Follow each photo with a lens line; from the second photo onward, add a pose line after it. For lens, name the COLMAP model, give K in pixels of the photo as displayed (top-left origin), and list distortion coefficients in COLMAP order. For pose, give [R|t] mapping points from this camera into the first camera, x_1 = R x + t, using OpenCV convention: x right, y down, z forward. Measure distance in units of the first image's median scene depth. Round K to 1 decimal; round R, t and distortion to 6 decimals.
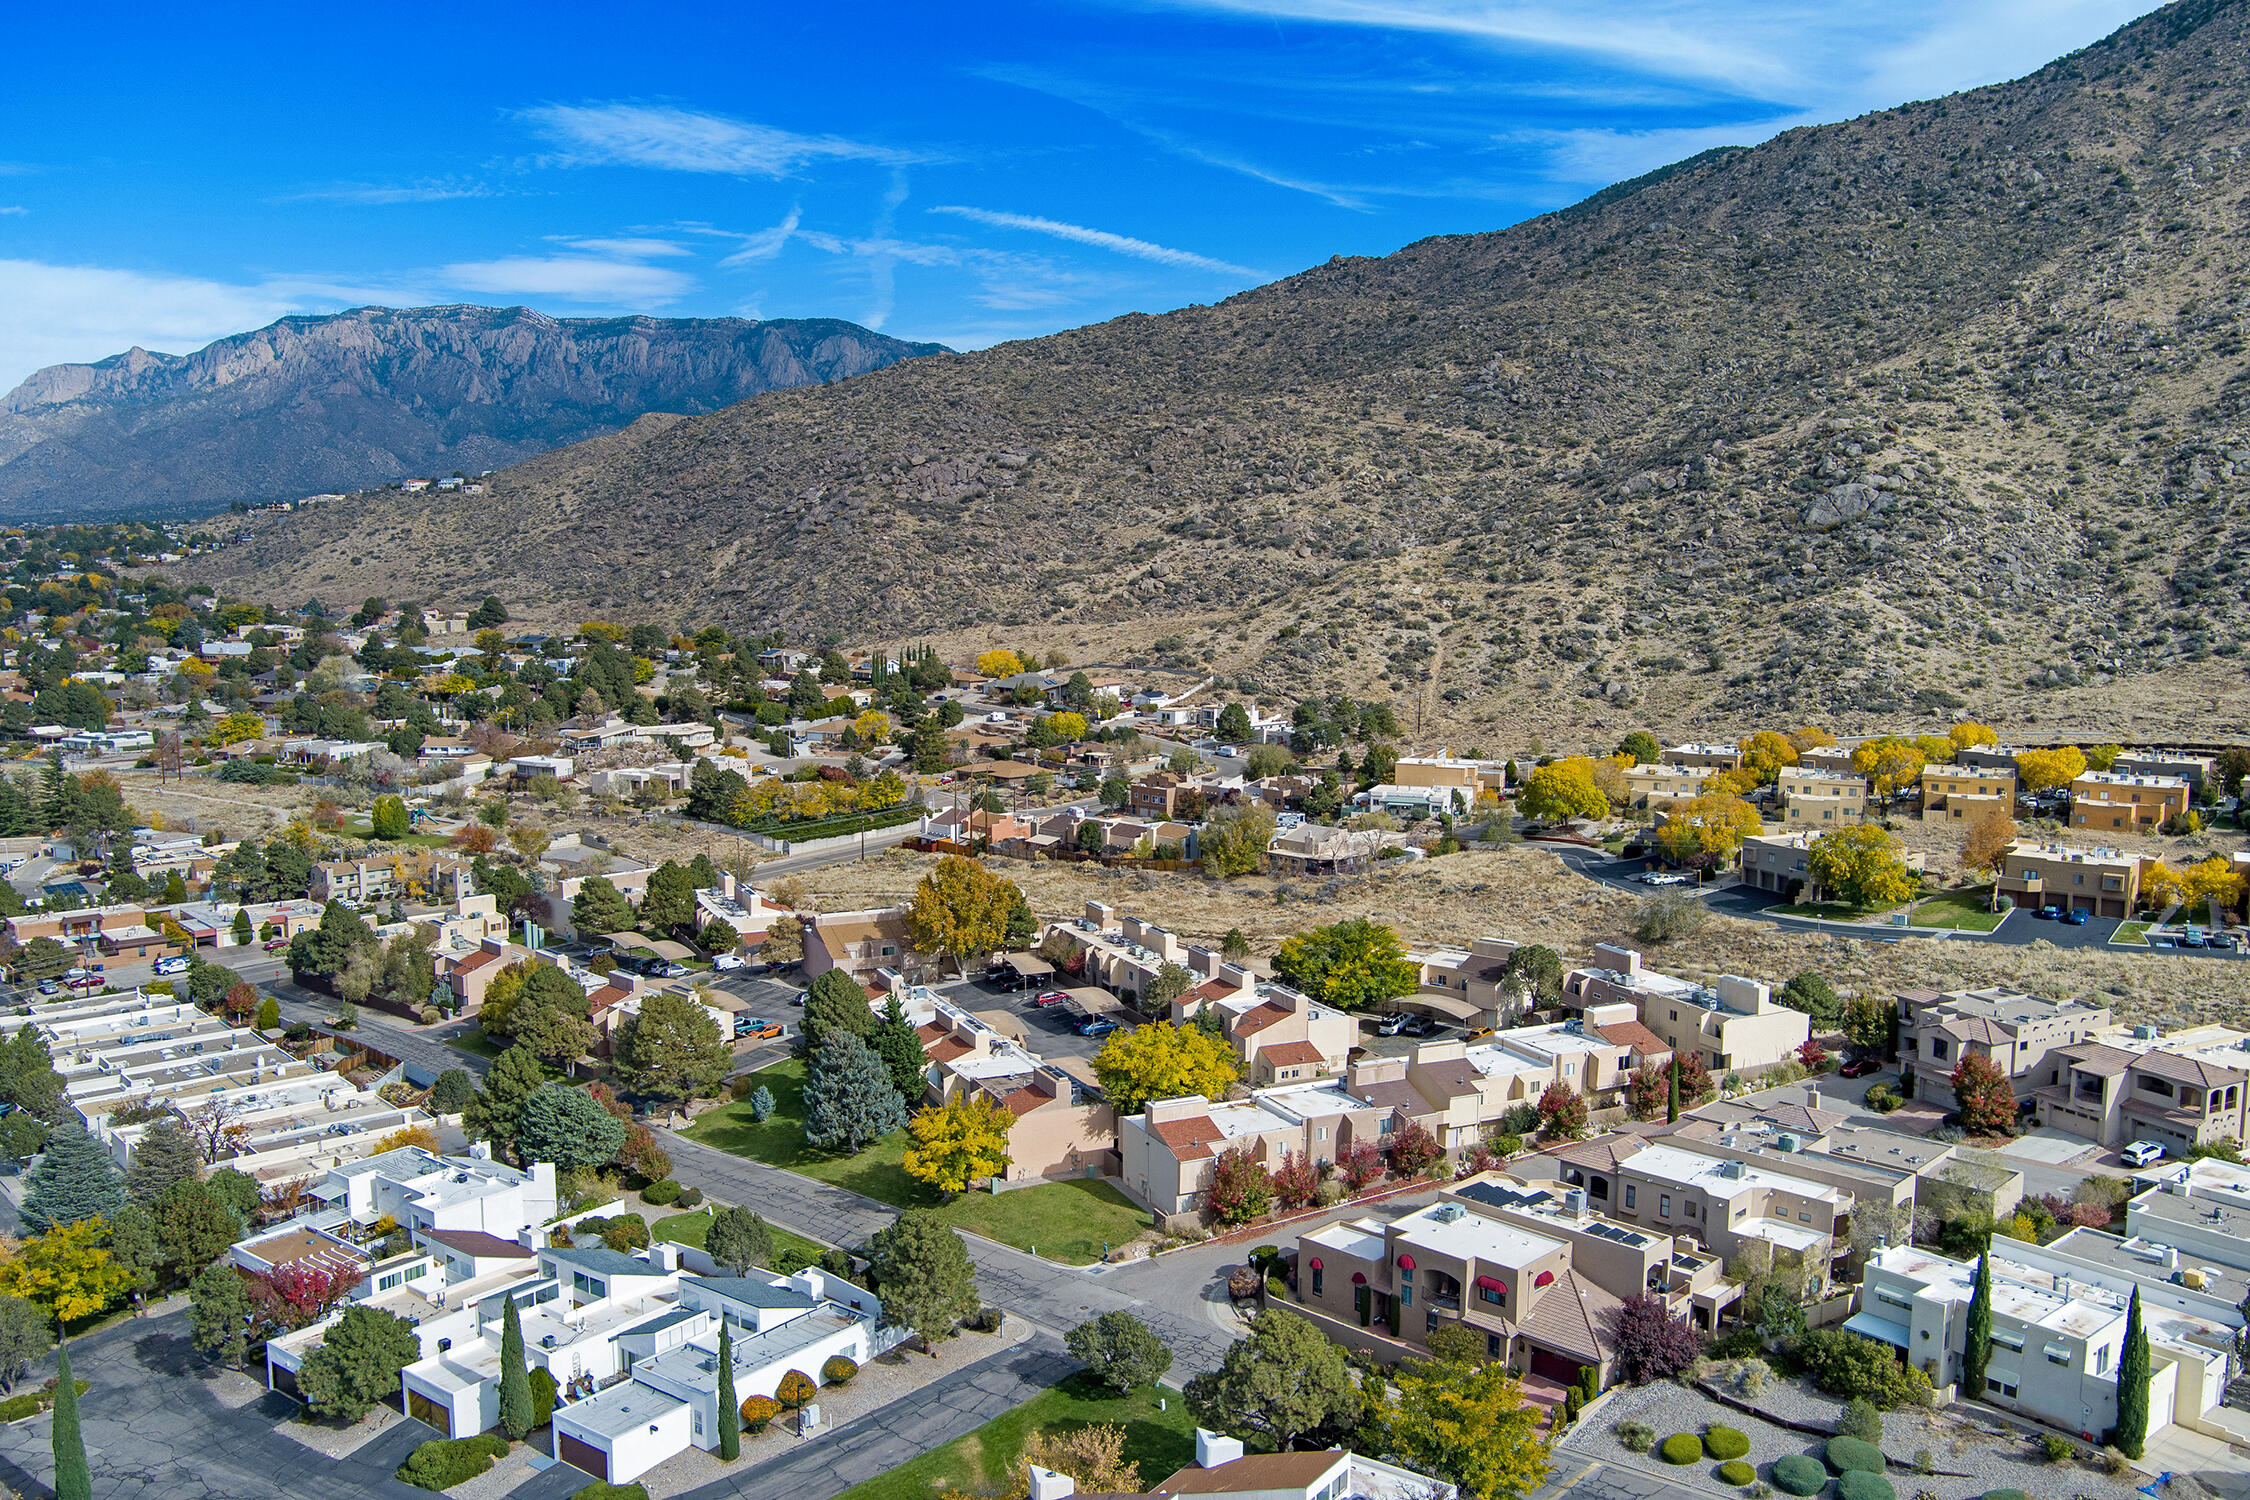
lens RADIAL K [[1800.0, 0, 1125.0], [0, 1800.0, 750.0], [0, 0, 1]] dist [-0.092980, 0.045037]
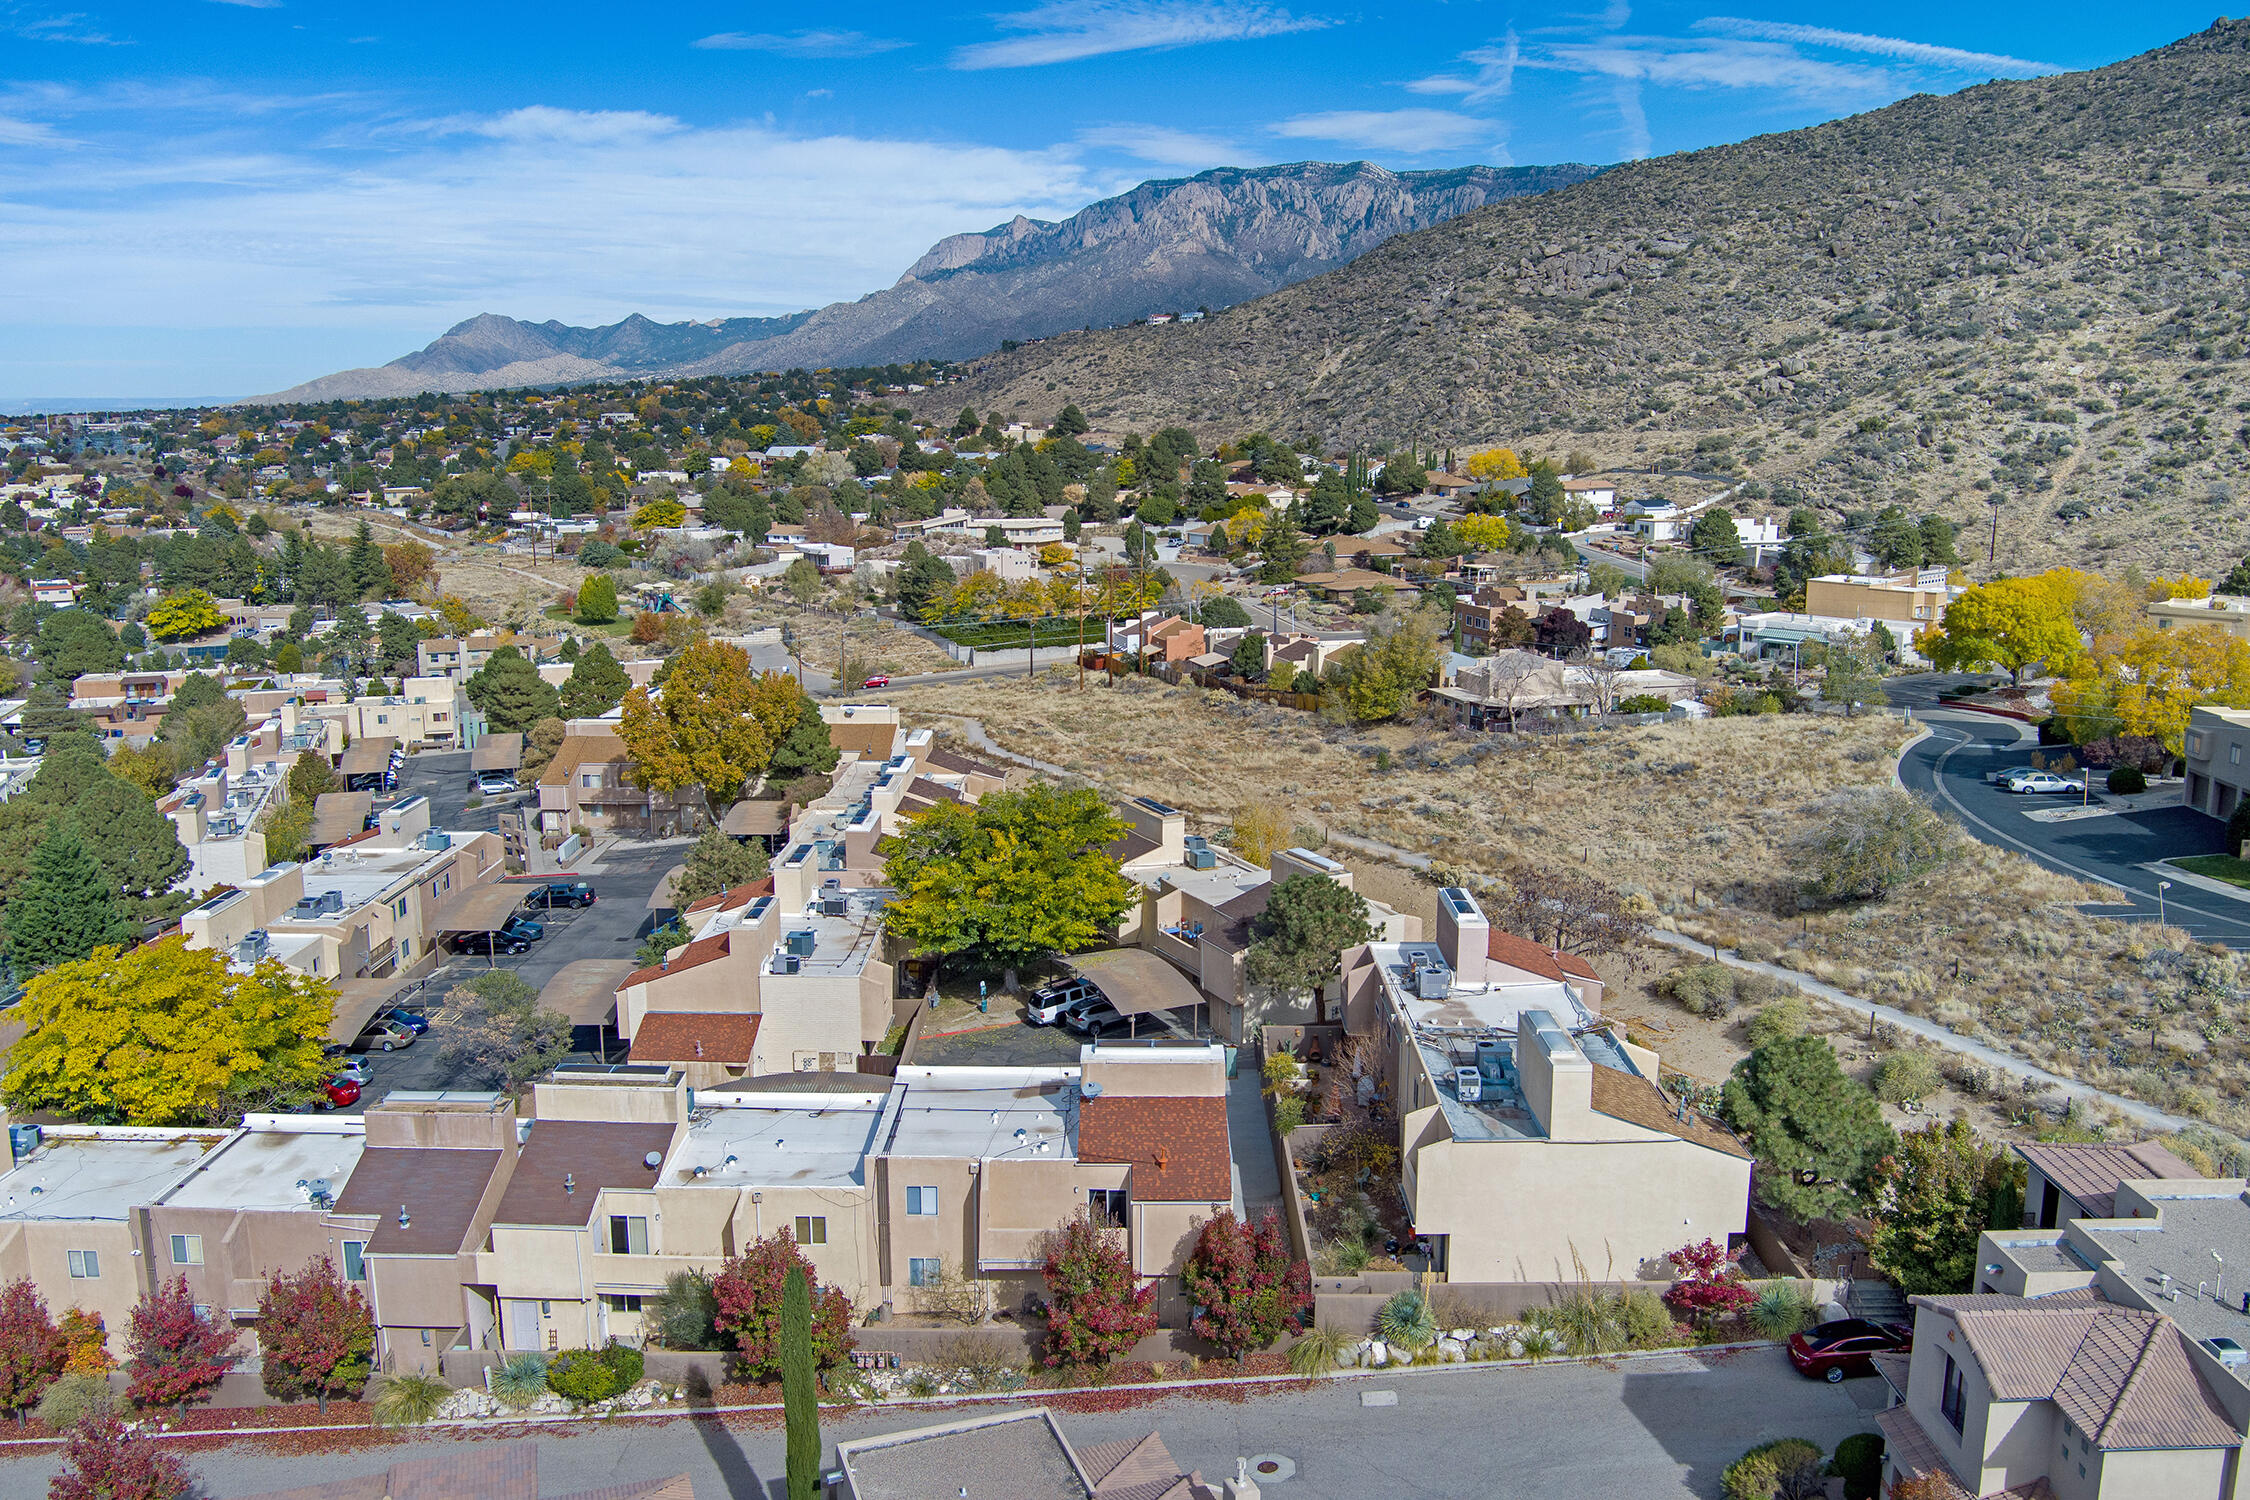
lens RADIAL K [[1800.0, 0, 1125.0], [0, 1800.0, 750.0], [0, 0, 1]] dist [-0.092980, 0.045037]
pose [[0.895743, 0.080112, -0.437294, 0.100720], [-0.046255, 0.995086, 0.087552, 0.011053], [0.442159, -0.058197, 0.895047, 0.155090]]
